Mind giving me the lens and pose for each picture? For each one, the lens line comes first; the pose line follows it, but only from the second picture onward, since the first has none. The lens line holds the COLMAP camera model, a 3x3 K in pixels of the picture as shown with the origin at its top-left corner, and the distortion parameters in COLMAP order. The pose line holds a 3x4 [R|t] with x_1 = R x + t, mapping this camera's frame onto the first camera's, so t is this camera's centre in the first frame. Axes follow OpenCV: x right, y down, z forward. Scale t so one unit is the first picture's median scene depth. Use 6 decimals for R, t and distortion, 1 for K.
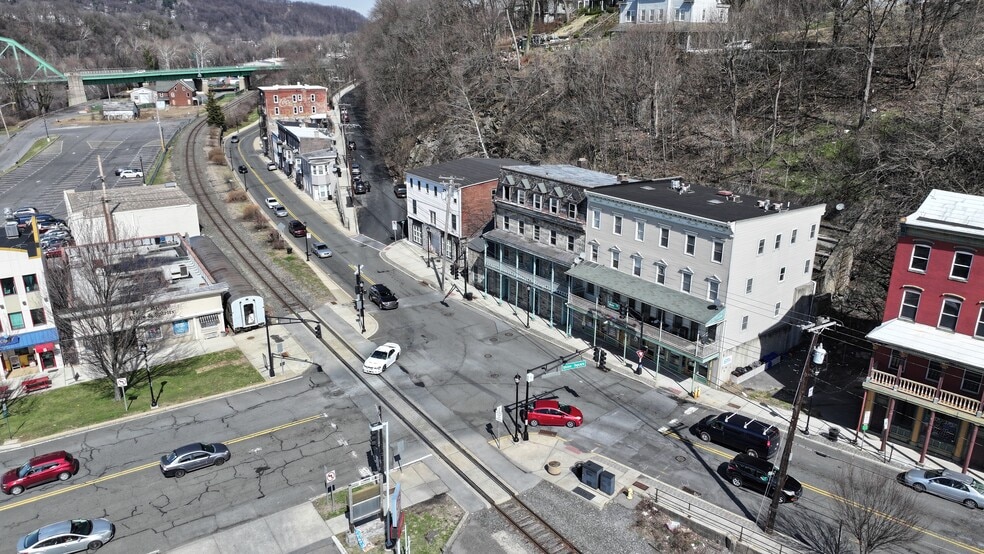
lens RADIAL K [[694.9, 0, 494.9], [0, 694.9, 277.2], [0, 0, 1]] dist [0.001540, 0.016968]
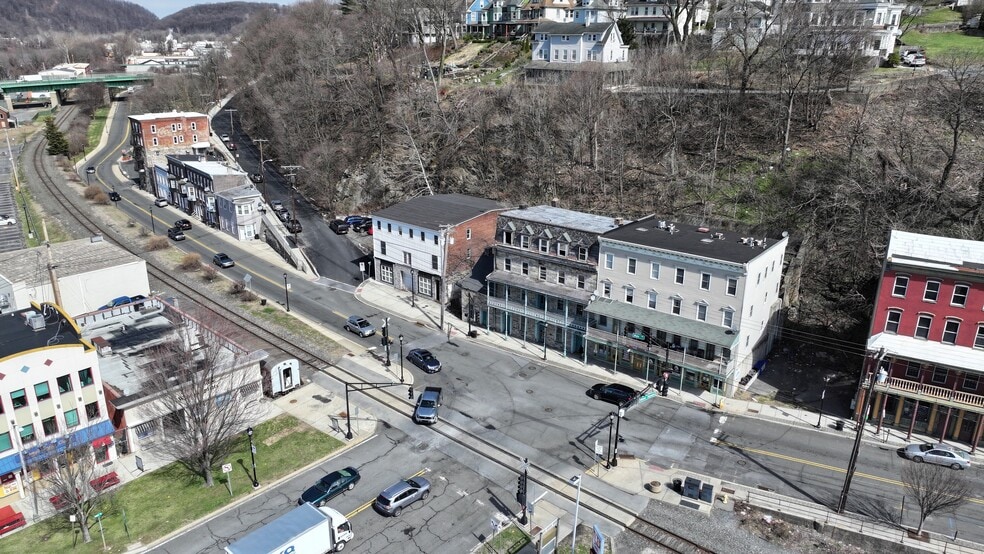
lens RADIAL K [[694.9, 0, 495.6], [0, 694.9, 276.4], [0, 0, 1]] dist [0.001540, 0.016968]
pose [[0.964606, -0.082801, 0.250358, -0.283544], [0.081885, 0.996542, 0.014090, -0.078846], [-0.250659, 0.006910, 0.968051, -0.054900]]
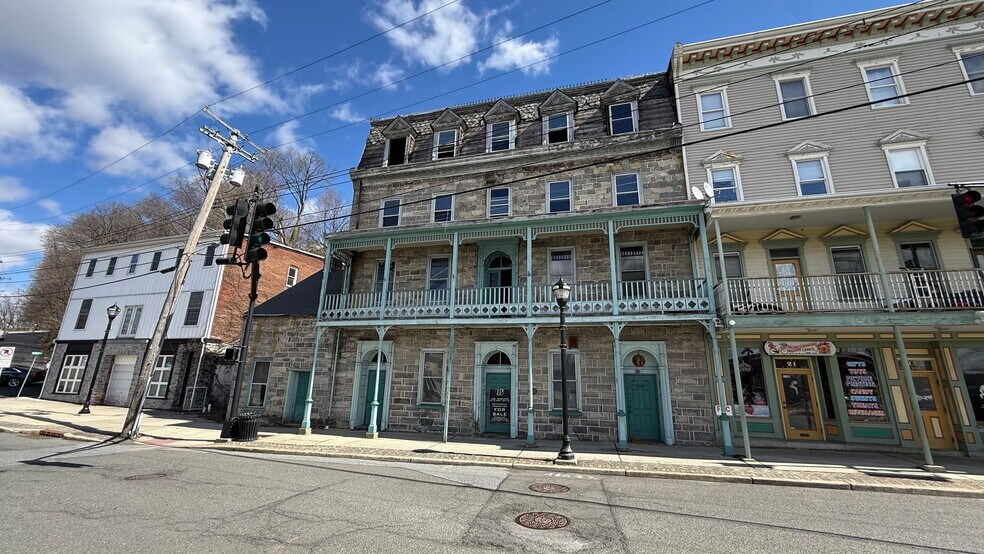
lens RADIAL K [[390.1, 0, 488.5], [0, 390.1, 275.6], [0, 0, 1]] dist [-0.002248, 0.000486]
pose [[0.804032, 0.169517, 0.569910, -0.063437], [0.176505, 0.847244, -0.501023, 0.078634], [-0.567784, 0.503431, 0.651290, 0.854512]]
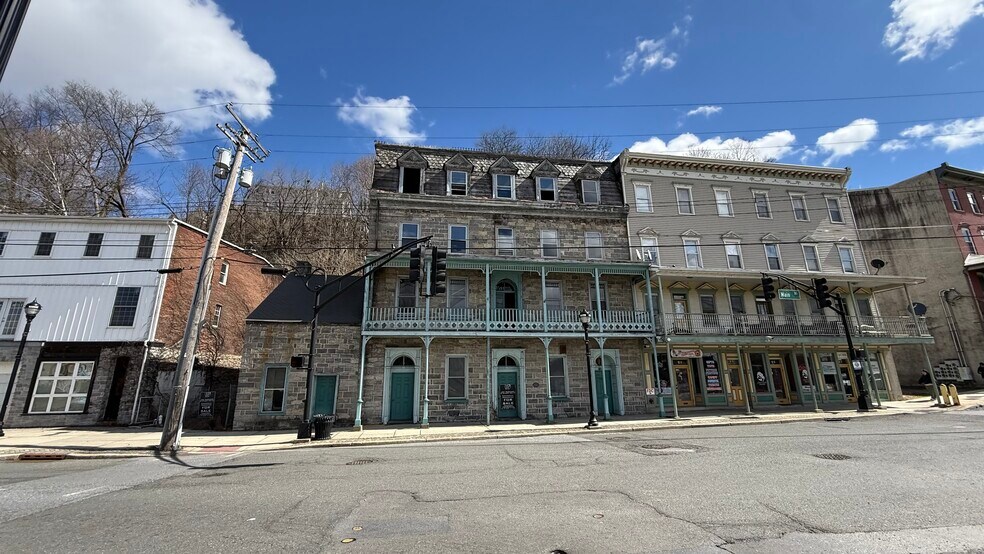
lens RADIAL K [[390.1, 0, 489.4], [0, 390.1, 276.5], [0, 0, 1]] dist [-0.002248, 0.000486]
pose [[0.488053, 0.210991, 0.846928, -0.179050], [0.298560, 0.871450, -0.389149, 0.064433], [-0.820162, 0.442784, 0.362321, 0.892002]]
